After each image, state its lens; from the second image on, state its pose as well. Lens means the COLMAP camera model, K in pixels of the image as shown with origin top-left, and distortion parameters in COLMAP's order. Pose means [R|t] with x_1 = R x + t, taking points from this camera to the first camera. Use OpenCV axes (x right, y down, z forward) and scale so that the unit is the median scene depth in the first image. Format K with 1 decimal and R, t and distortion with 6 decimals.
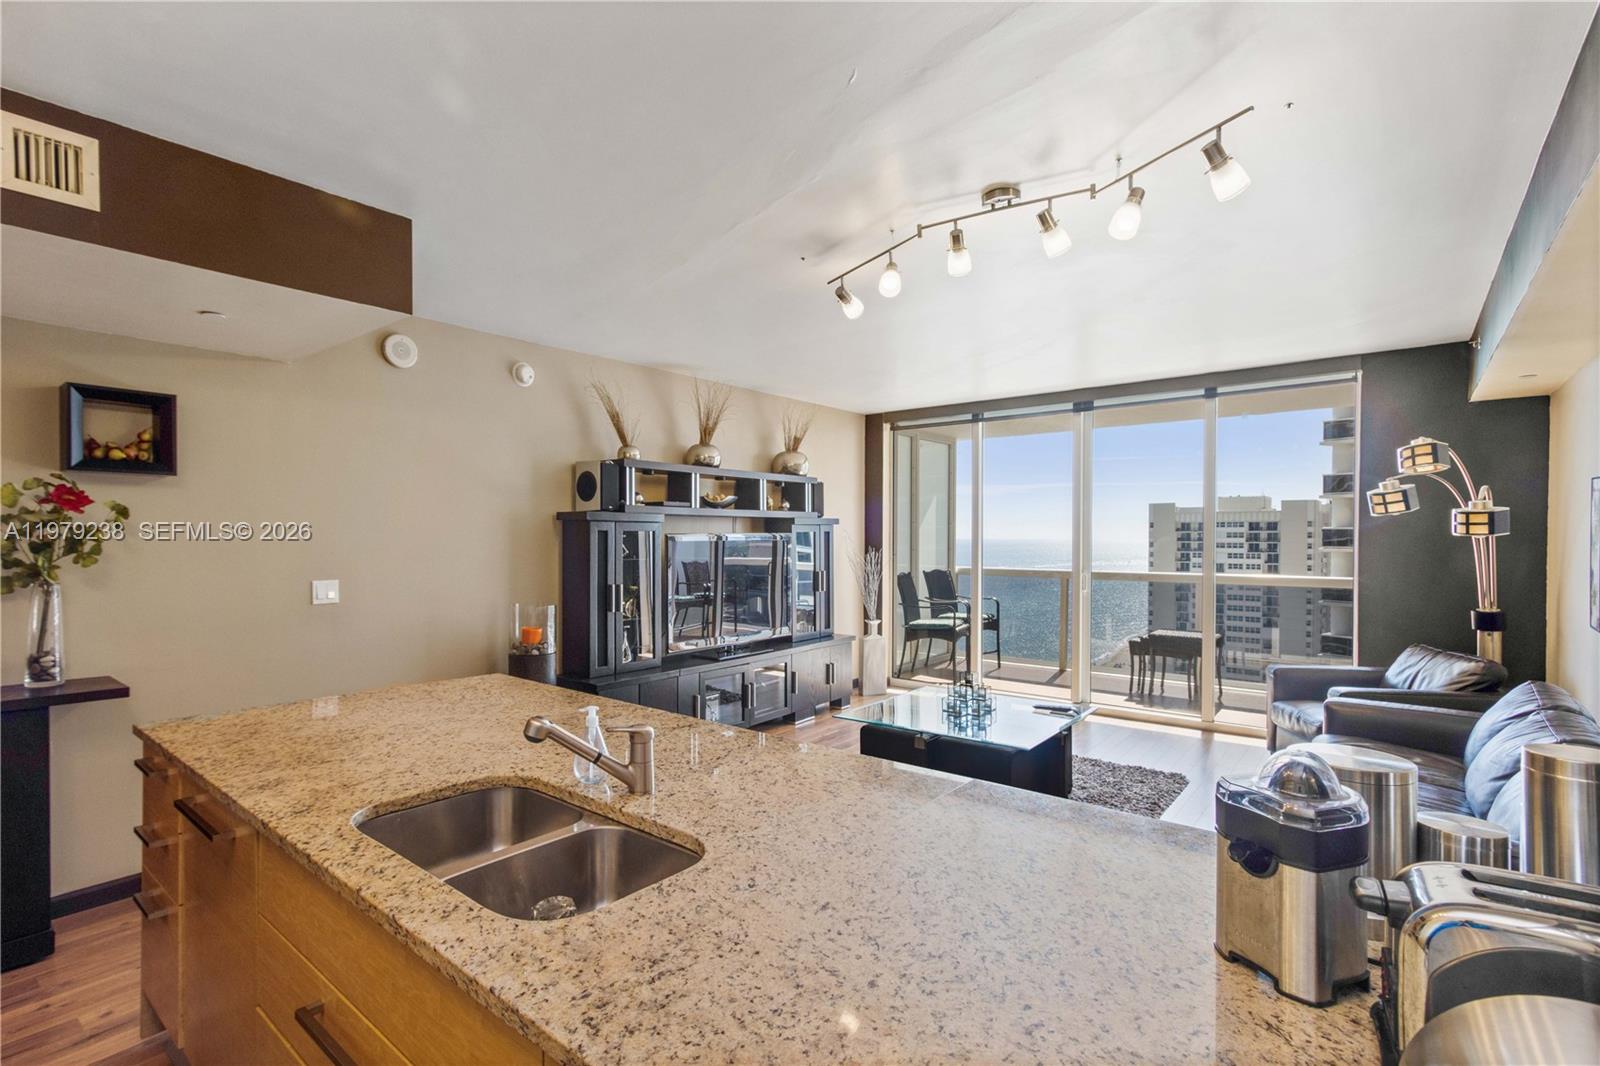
lens RADIAL K [[749.0, 0, 779.6], [0, 749.0, 550.2], [0, 0, 1]] dist [-0.000407, 0.000086]
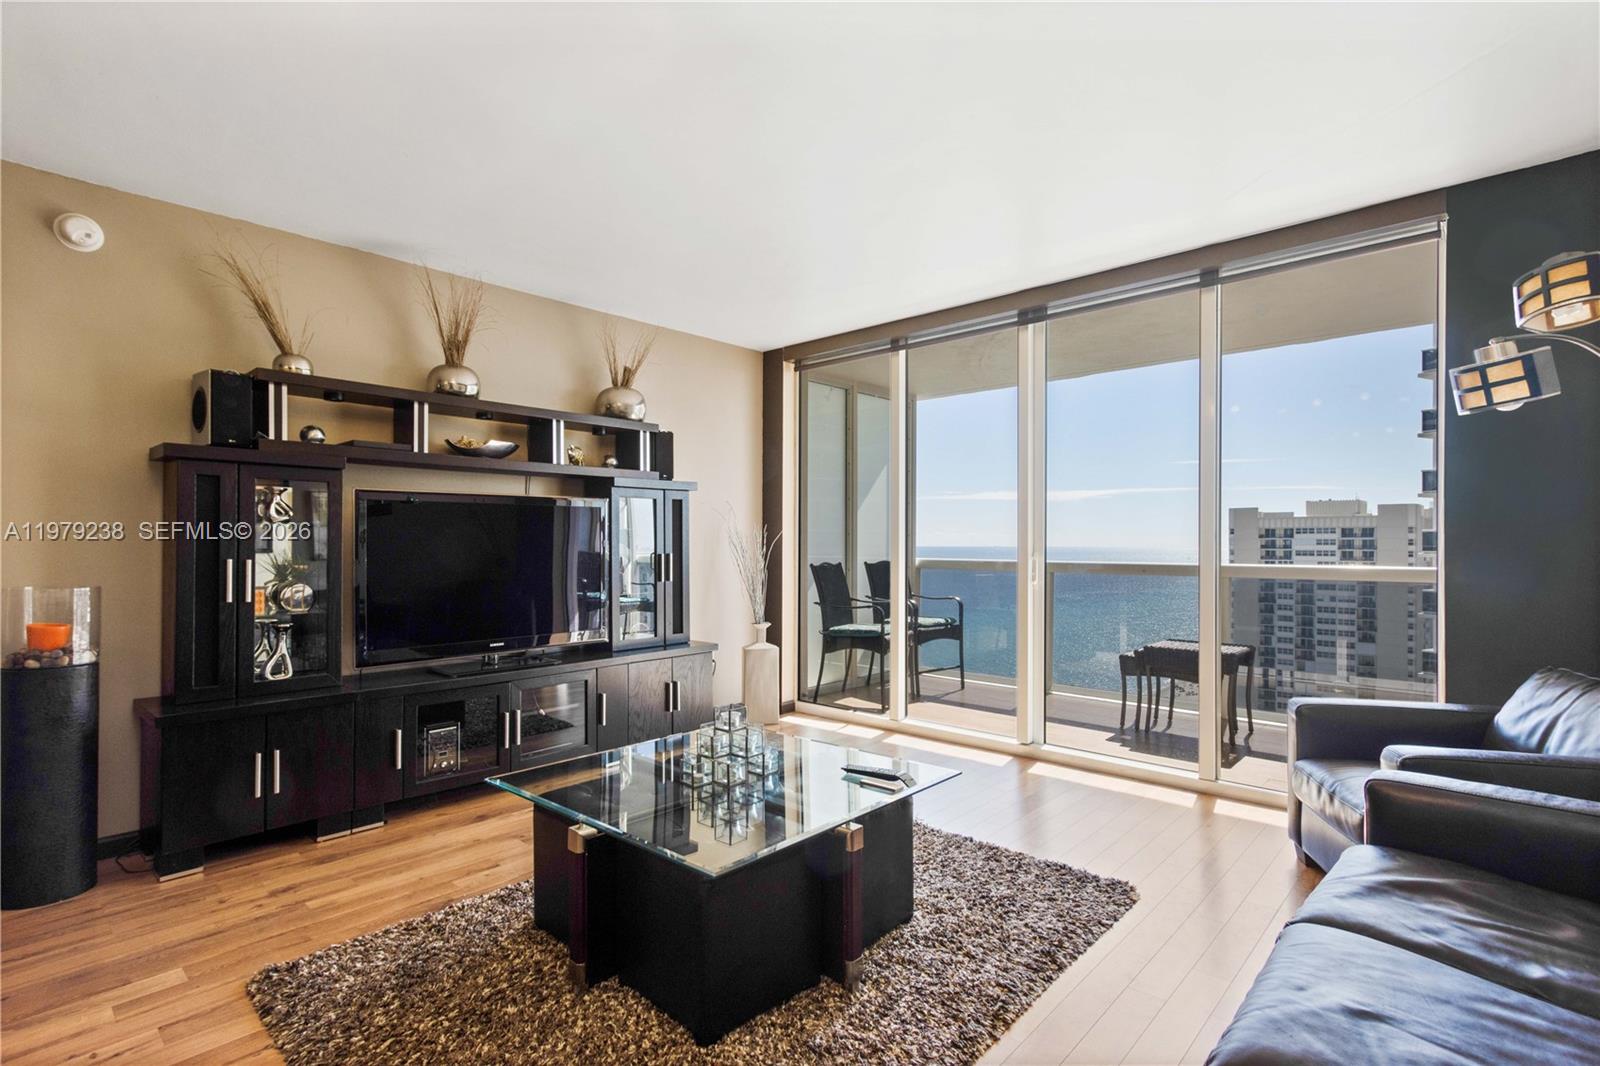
lens RADIAL K [[783.2, 0, 773.5], [0, 783.2, 543.4], [0, 0, 1]] dist [0.001868, 0.001899]
pose [[0.997873, 0.001952, -0.065152, 0.214094], [-0.002966, 0.999876, -0.015473, 0.030244], [0.065114, 0.015633, 0.997755, 0.260321]]
